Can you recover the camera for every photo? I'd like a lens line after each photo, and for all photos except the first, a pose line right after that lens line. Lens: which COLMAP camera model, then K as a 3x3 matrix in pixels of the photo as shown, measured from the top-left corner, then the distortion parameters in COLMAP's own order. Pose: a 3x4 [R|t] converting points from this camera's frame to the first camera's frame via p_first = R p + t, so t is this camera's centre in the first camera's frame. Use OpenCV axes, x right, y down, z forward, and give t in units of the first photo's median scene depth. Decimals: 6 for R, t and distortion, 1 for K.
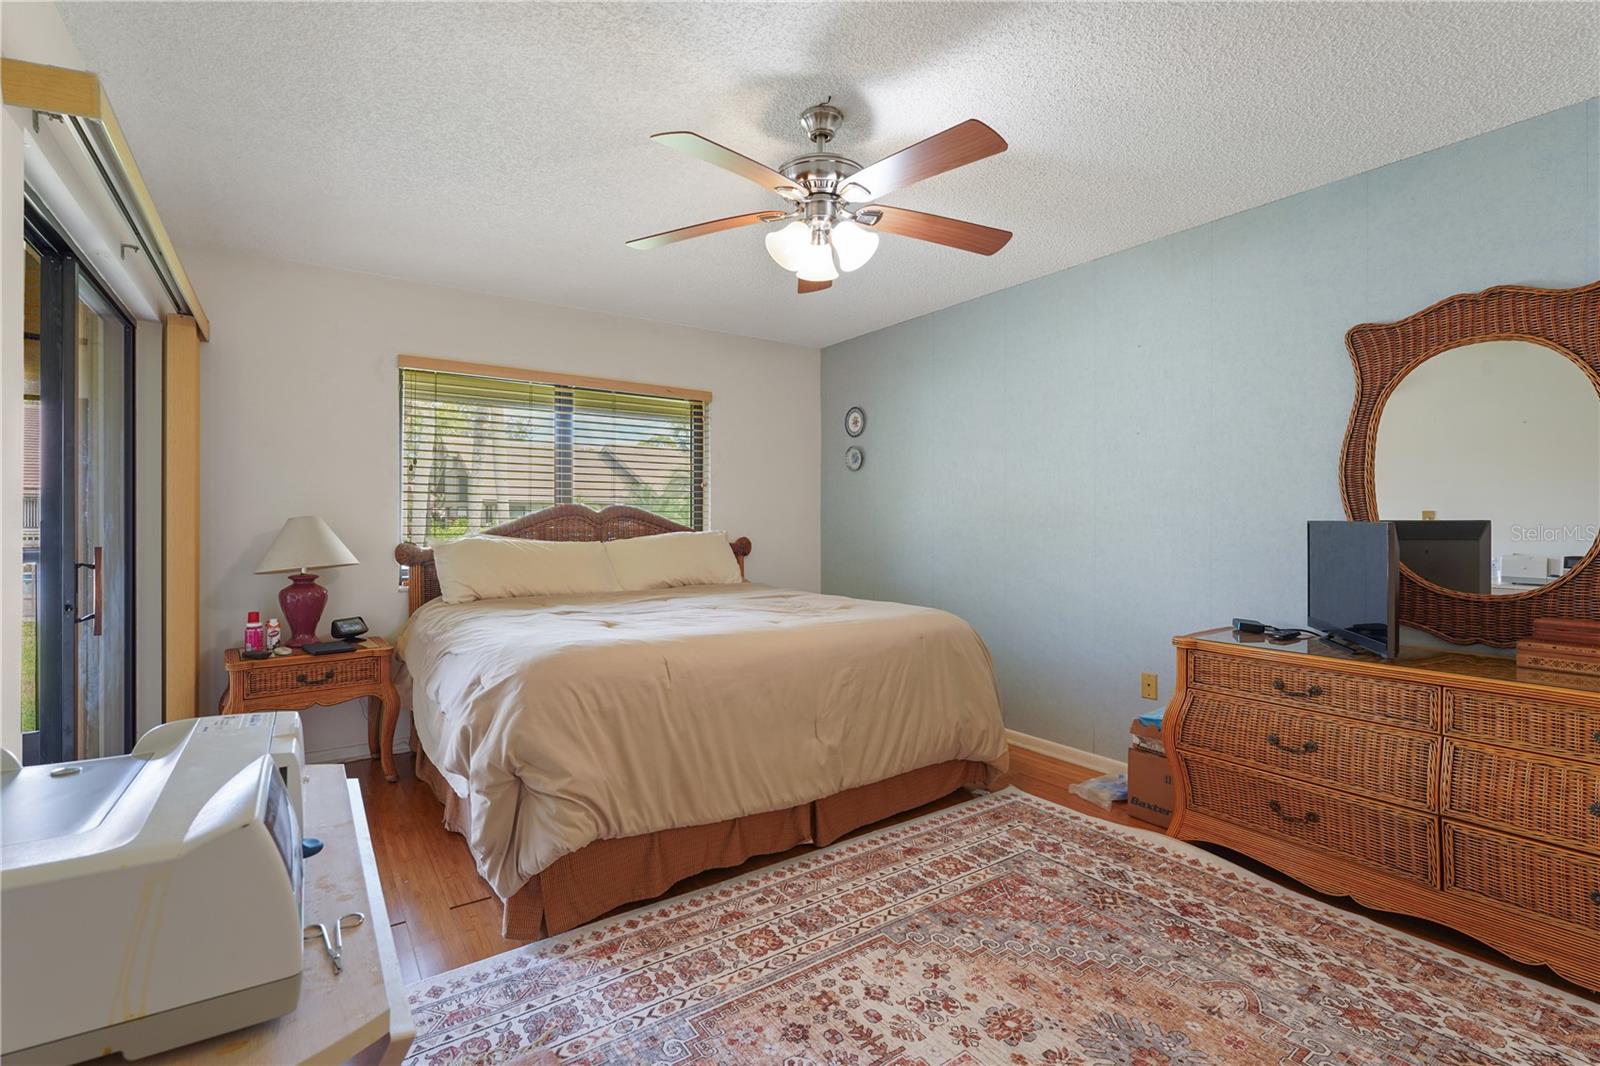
lens RADIAL K [[718.0, 0, 814.9], [0, 718.0, 528.3], [0, 0, 1]] dist [-0.002826, 0.000738]
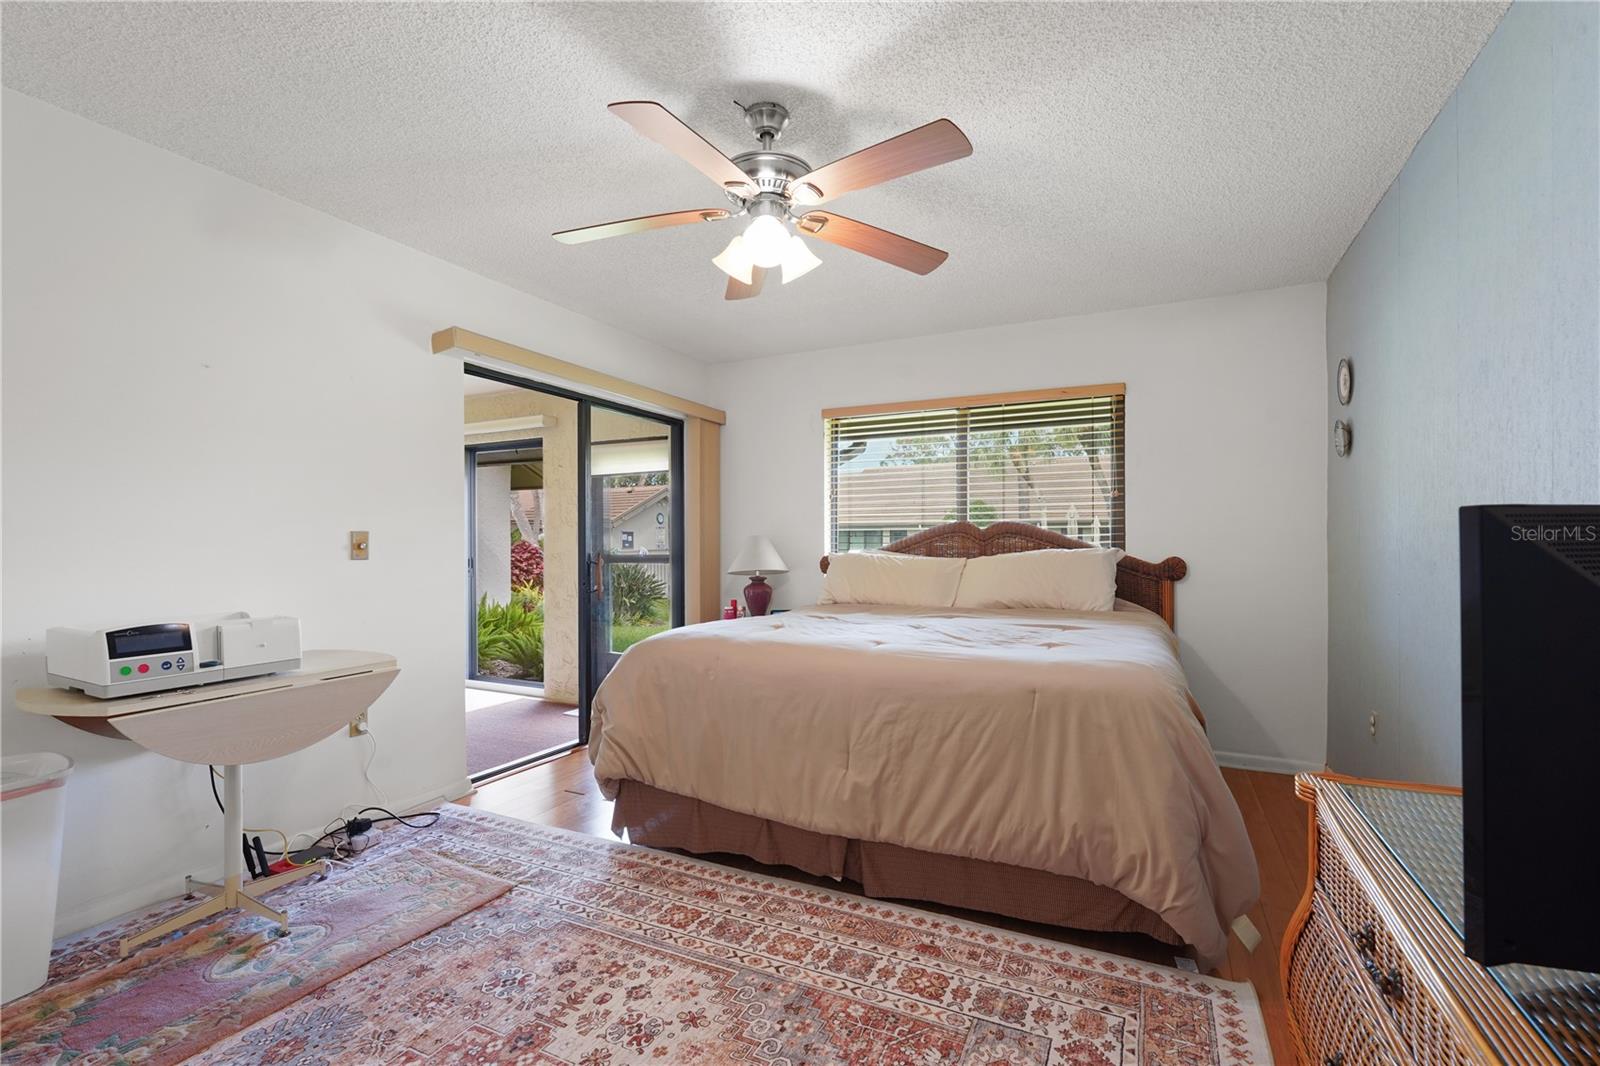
lens RADIAL K [[718.0, 0, 790.9], [0, 718.0, 543.0], [0, 0, 1]] dist [-0.002826, 0.000738]
pose [[0.469711, -0.005870, -0.882801, 0.836020], [-0.003449, 0.999958, -0.008484, 0.012063], [0.882814, 0.007030, 0.469671, 0.541238]]
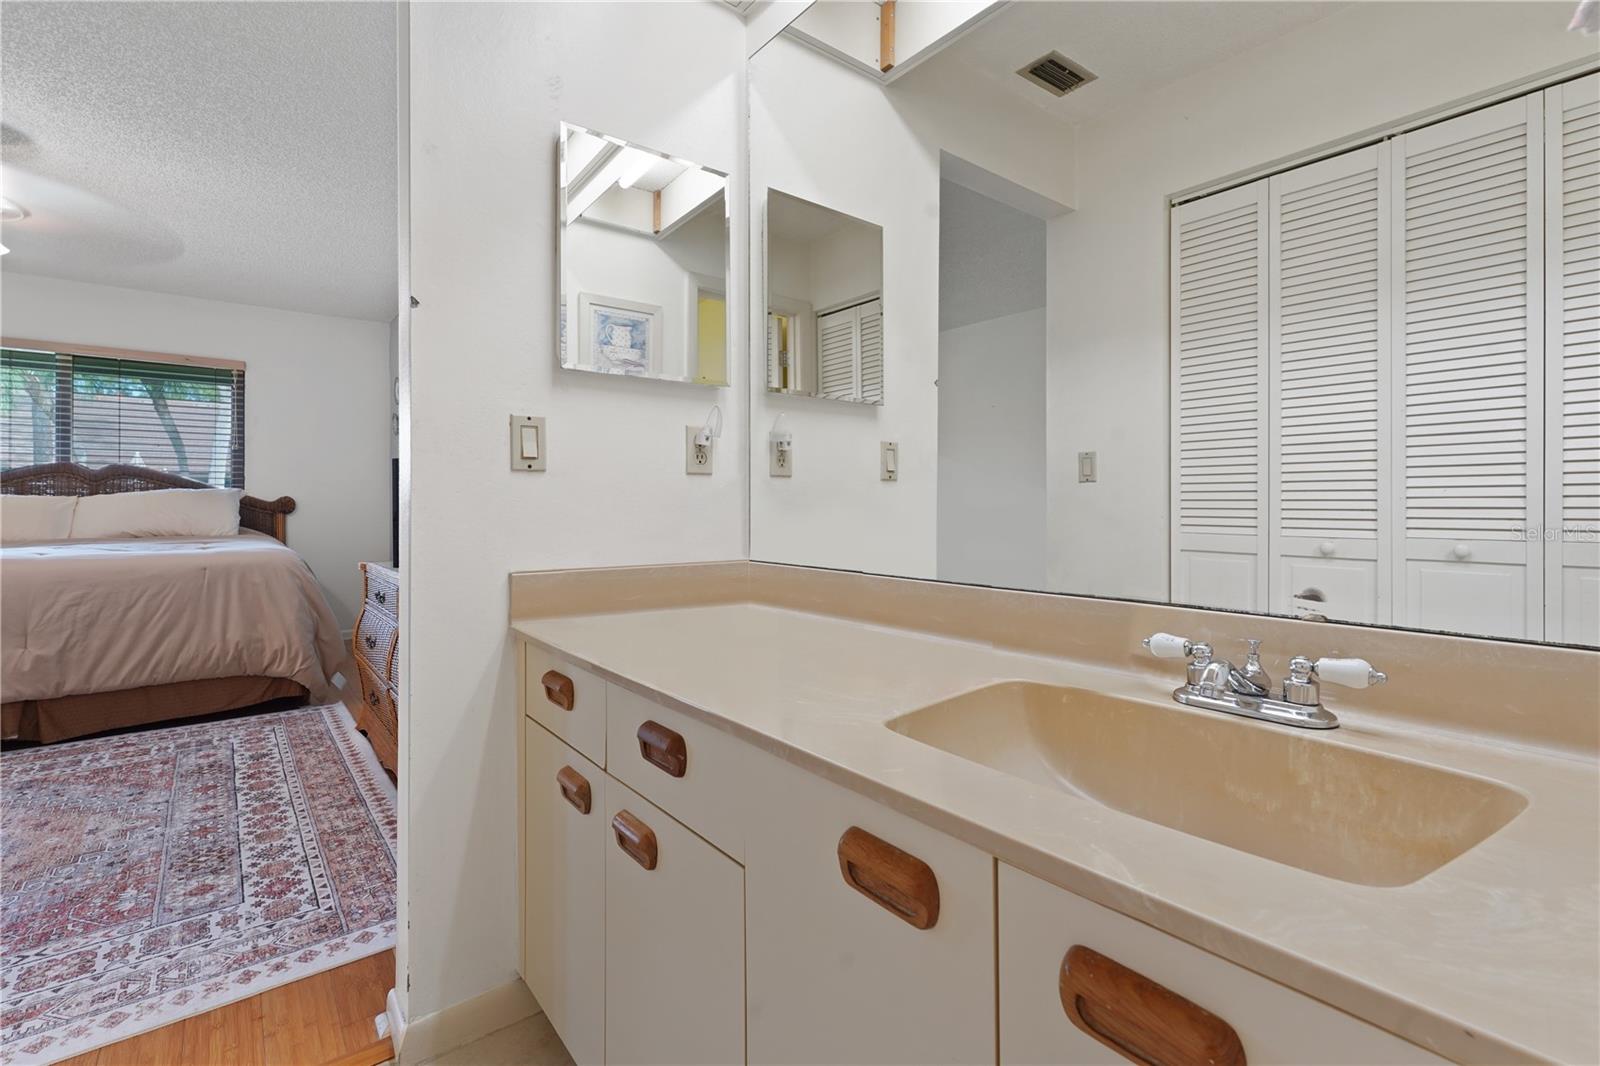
lens RADIAL K [[725.5, 0, 804.4], [0, 725.5, 502.5], [0, 0, 1]] dist [-0.002484, 0.001377]
pose [[0.998396, -0.003830, 0.056485, 1.292268], [0.004462, 0.999929, -0.011069, 0.078820], [-0.056438, 0.011303, 0.998342, -0.272426]]
